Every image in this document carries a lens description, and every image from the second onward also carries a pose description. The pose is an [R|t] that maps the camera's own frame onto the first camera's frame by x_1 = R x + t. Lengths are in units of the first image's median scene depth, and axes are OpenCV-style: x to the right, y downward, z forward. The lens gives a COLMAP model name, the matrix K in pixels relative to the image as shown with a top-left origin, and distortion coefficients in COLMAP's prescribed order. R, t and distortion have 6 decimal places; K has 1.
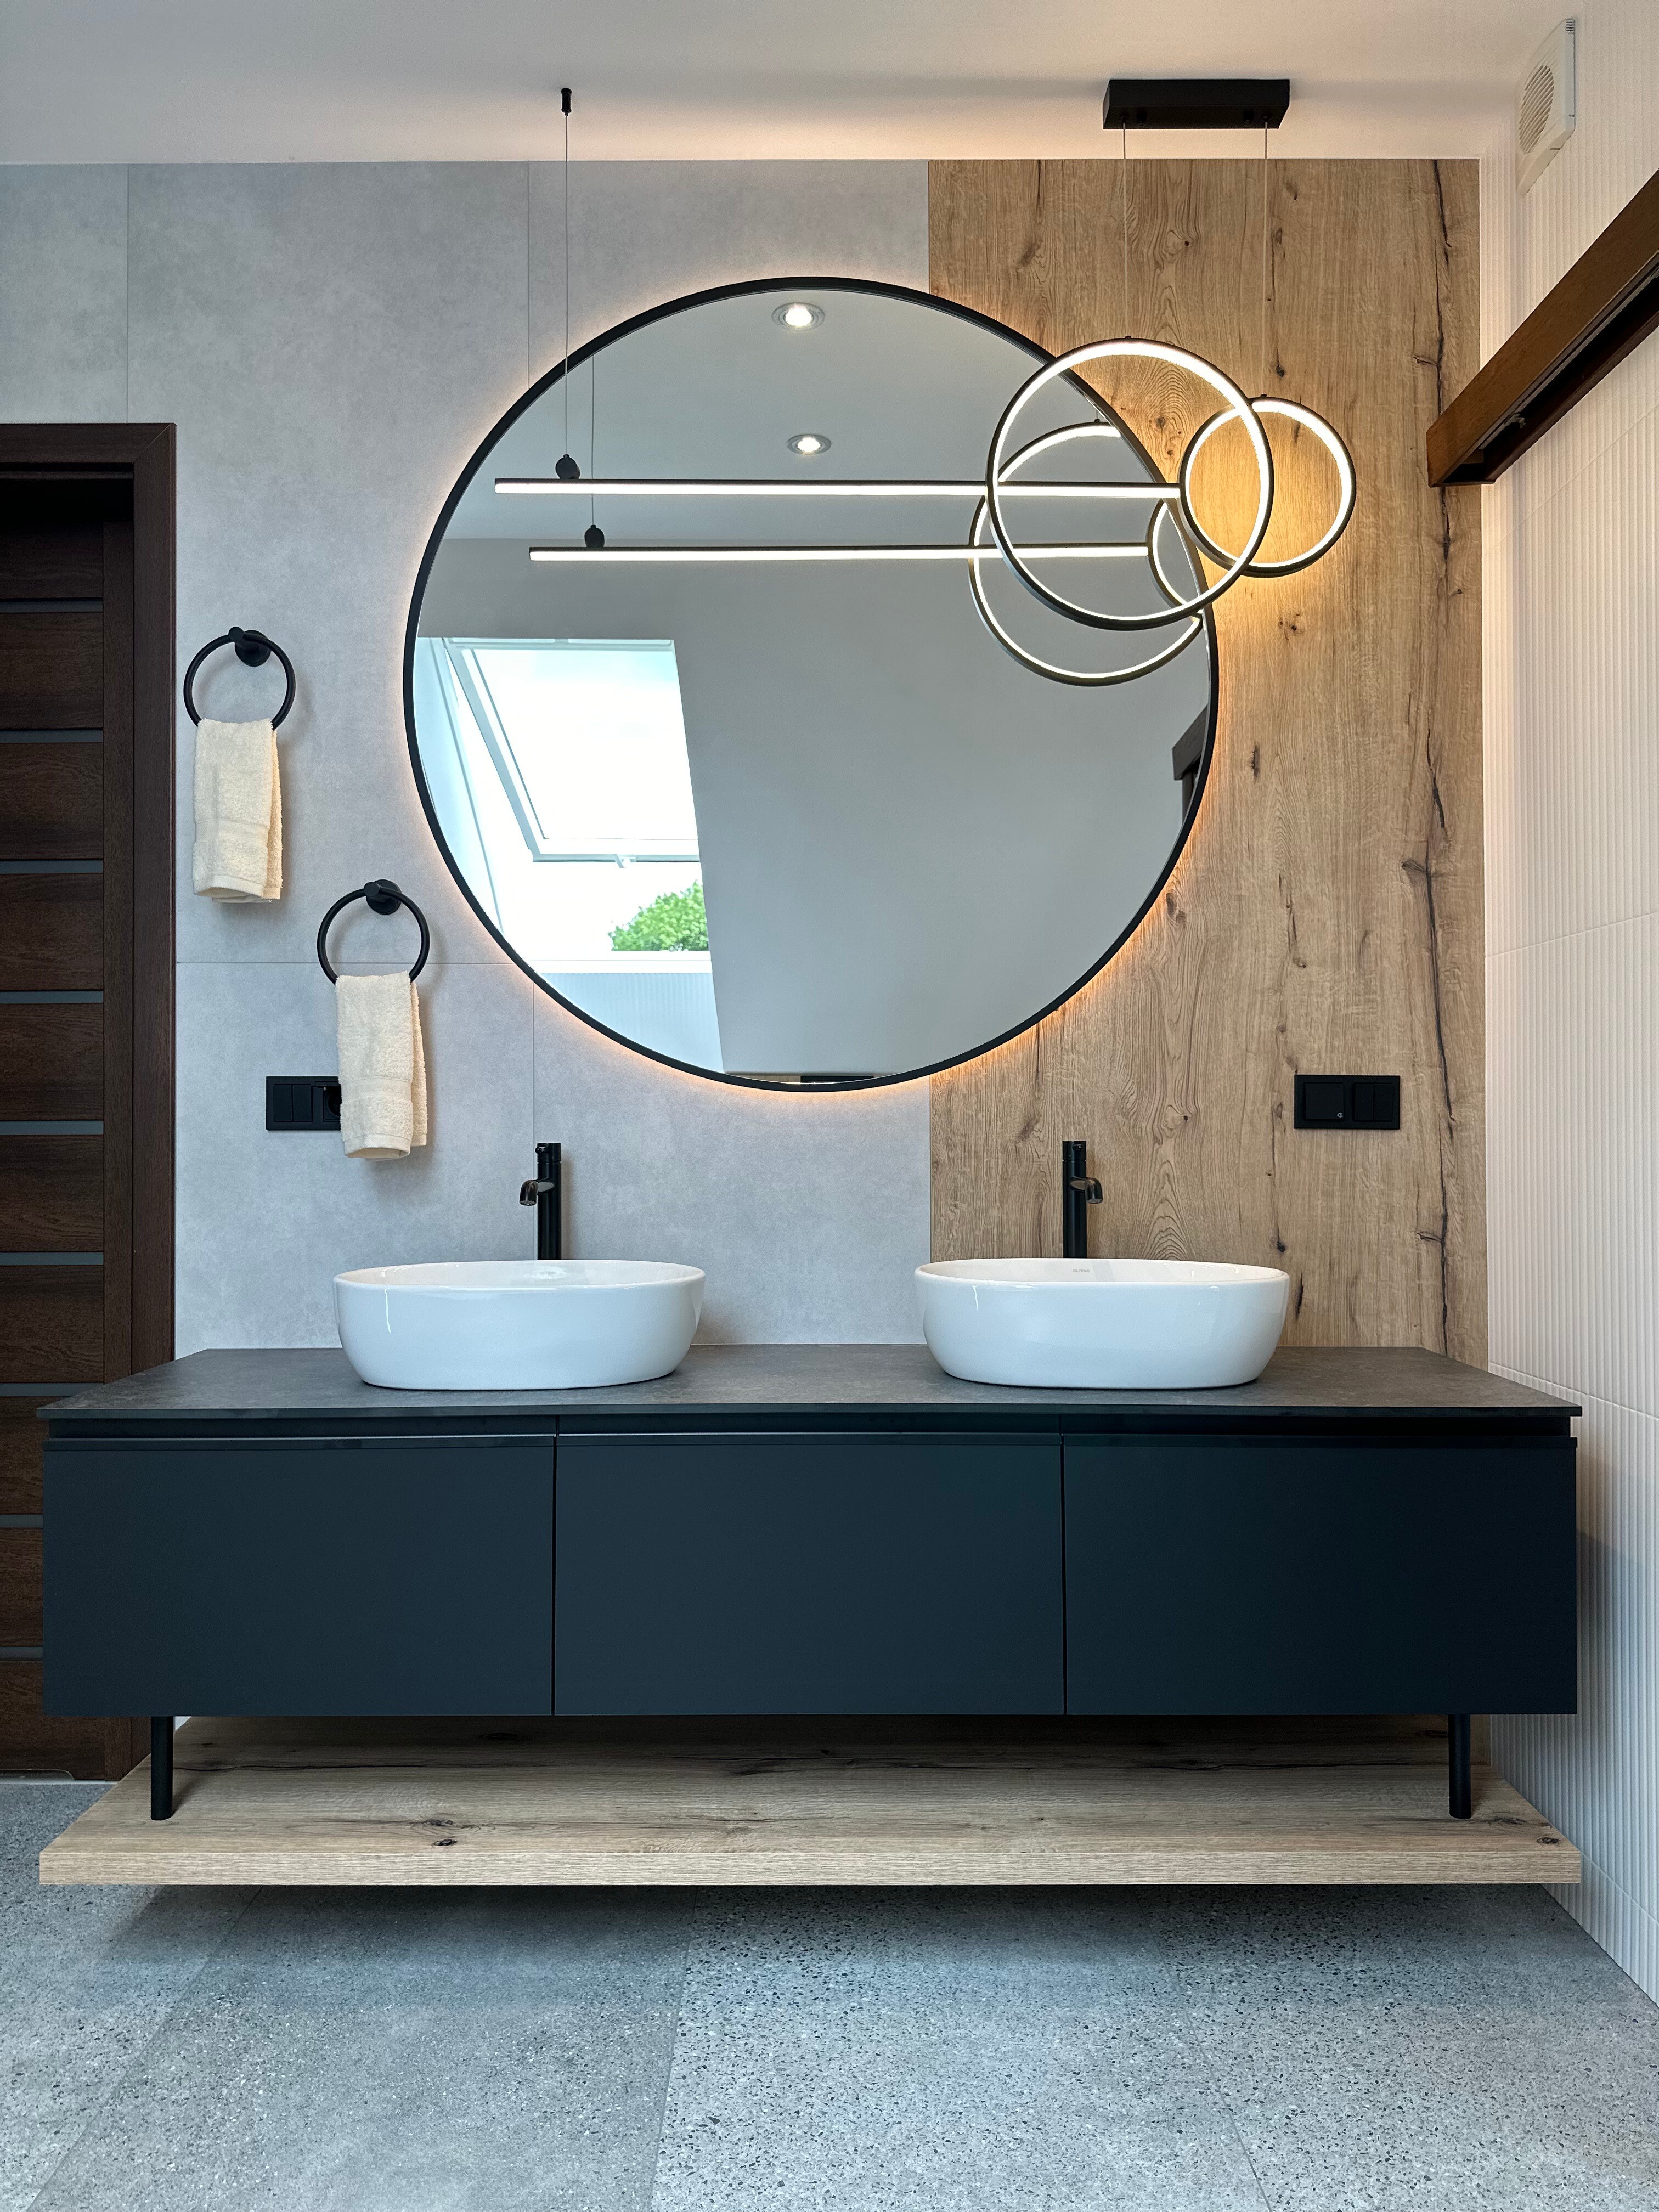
lens RADIAL K [[1556.8, 0, 827.9], [0, 1556.8, 1084.0], [0, 0, 1]] dist [0.079649, -0.015778]
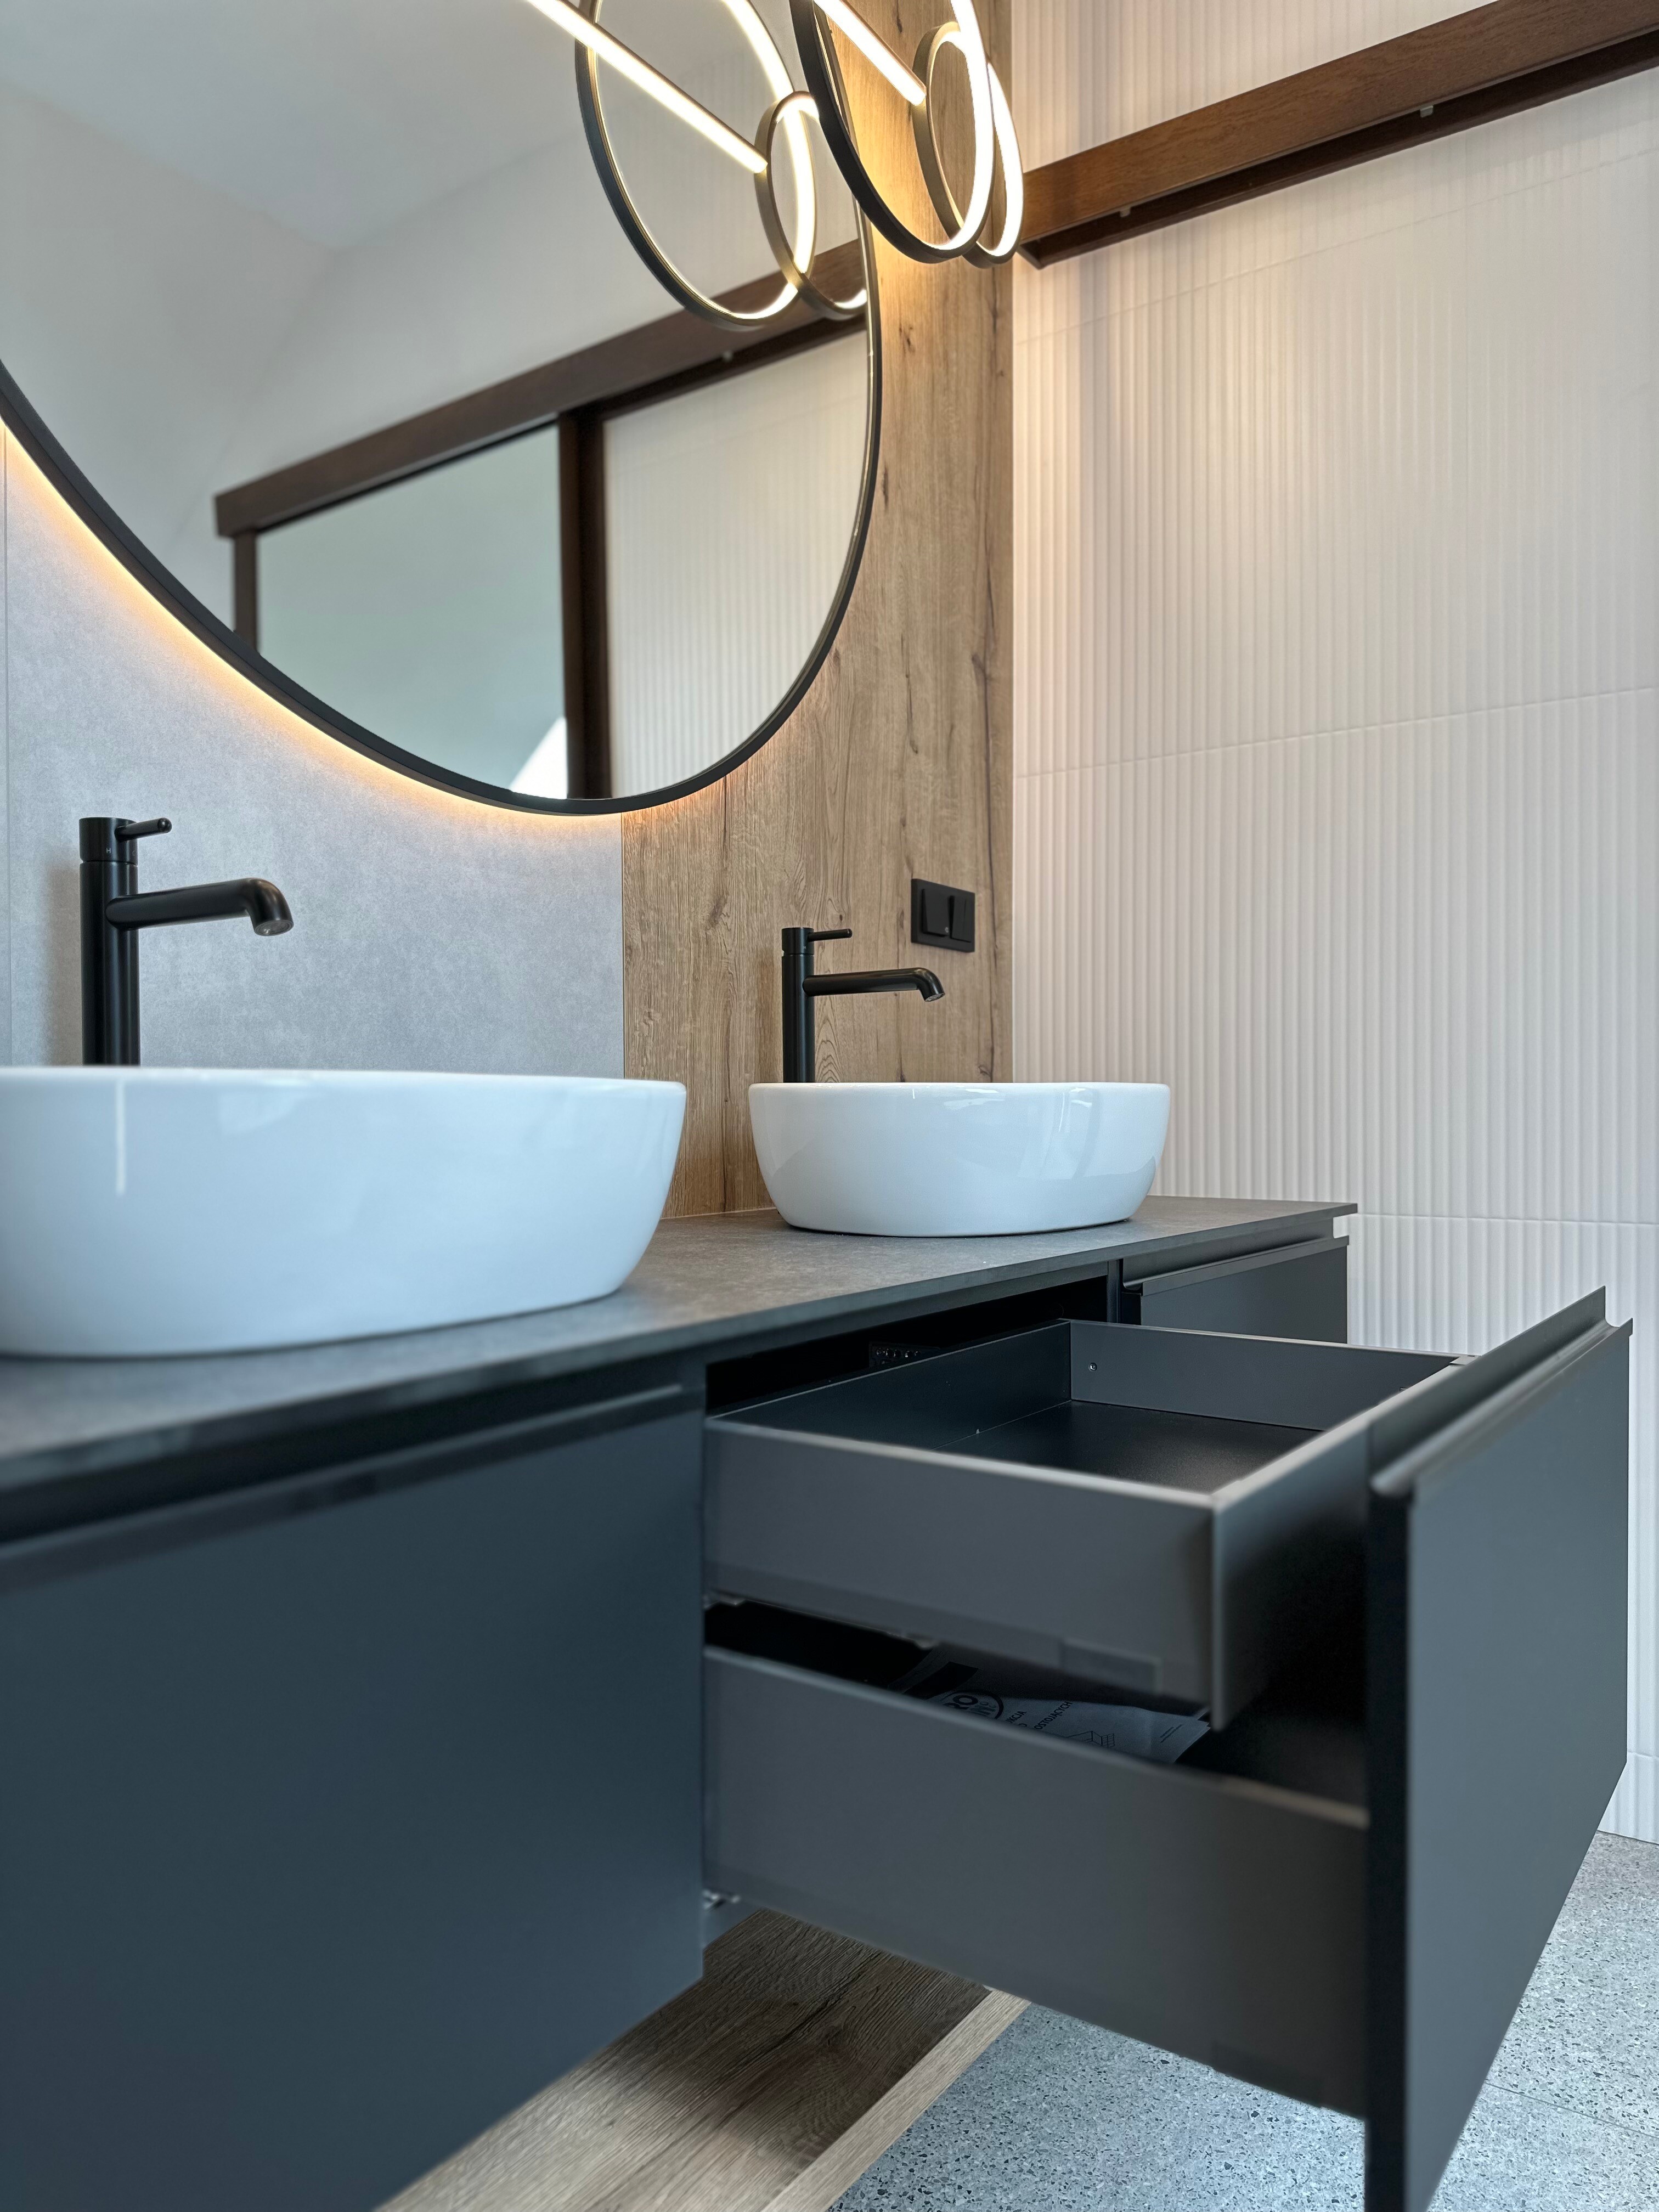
lens RADIAL K [[1556.8, 0, 828.3], [0, 1556.8, 1116.0], [0, 0, 1]] dist [0.079649, -0.015778]
pose [[0.562490, -0.005981, 0.826783, -0.425561], [-0.022679, 0.999486, 0.022659, 0.104284], [-0.826493, -0.031496, 0.562065, 0.558236]]
